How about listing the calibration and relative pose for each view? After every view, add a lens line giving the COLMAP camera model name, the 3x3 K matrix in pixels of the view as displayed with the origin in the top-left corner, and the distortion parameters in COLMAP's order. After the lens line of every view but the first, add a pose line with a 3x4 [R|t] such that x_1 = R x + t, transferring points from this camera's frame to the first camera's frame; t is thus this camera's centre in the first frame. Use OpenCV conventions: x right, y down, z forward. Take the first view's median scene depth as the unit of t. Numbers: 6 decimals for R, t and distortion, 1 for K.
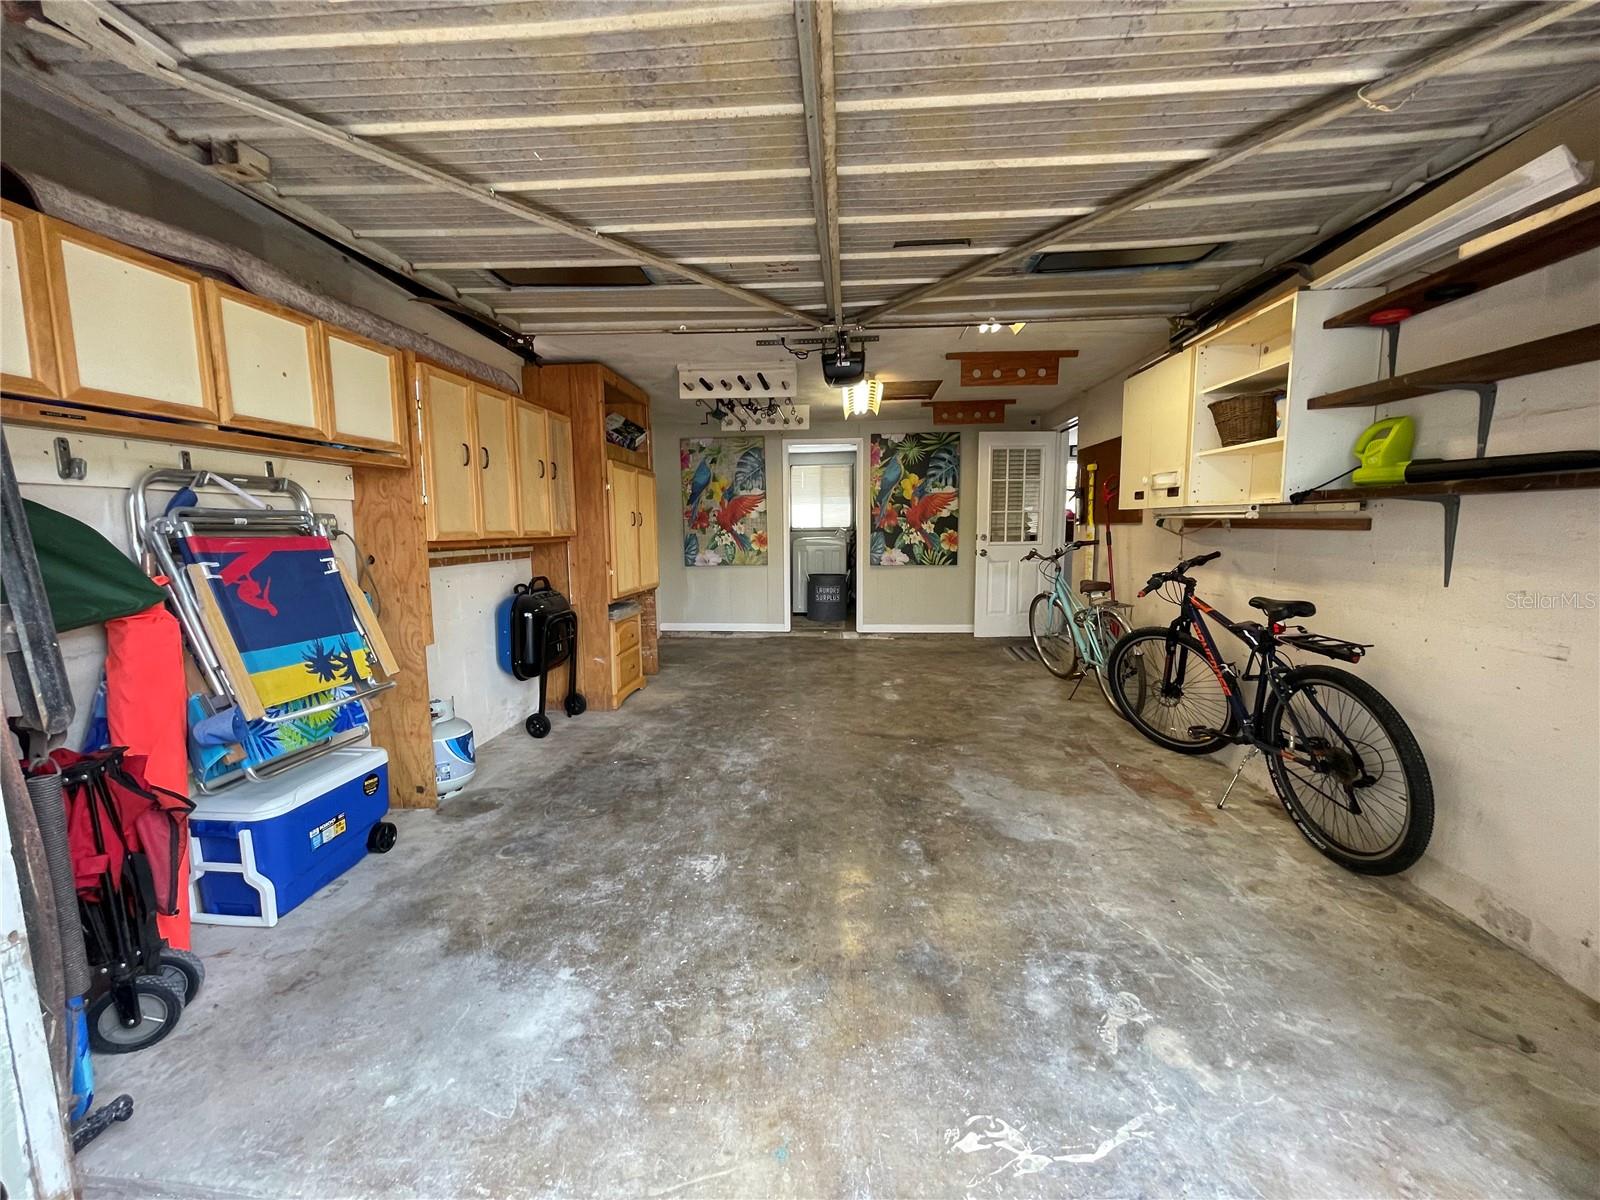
lens RADIAL K [[642.2, 0, 799.9], [0, 642.2, 603.8], [0, 0, 1]] dist [-0.000118, -0.000029]
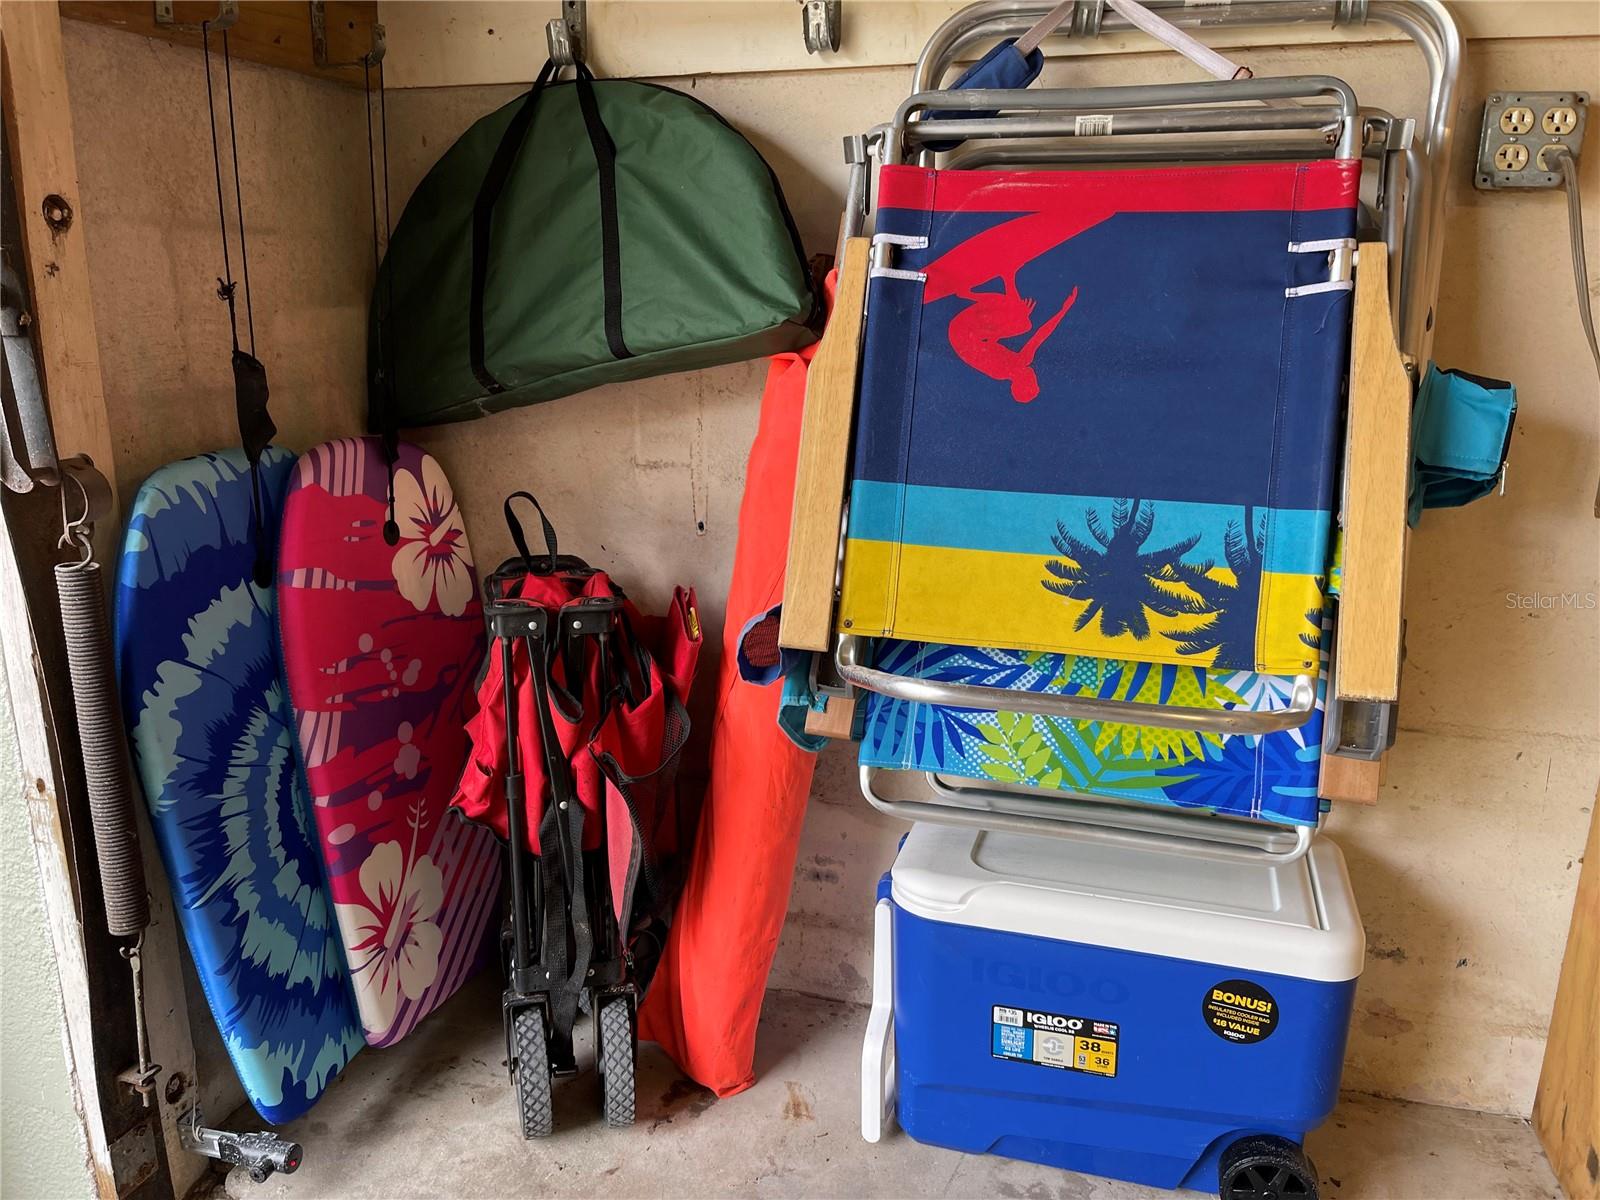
lens RADIAL K [[1209.0, 0, 799.0], [0, 1209.0, 608.5], [0, 0, 1]] dist [0.050461, -0.048028]
pose [[-0.213798, 0.255084, -0.942986, -0.137542], [-0.118214, 0.951456, 0.284178, -0.044134], [0.969699, 0.172231, -0.173265, 0.947927]]
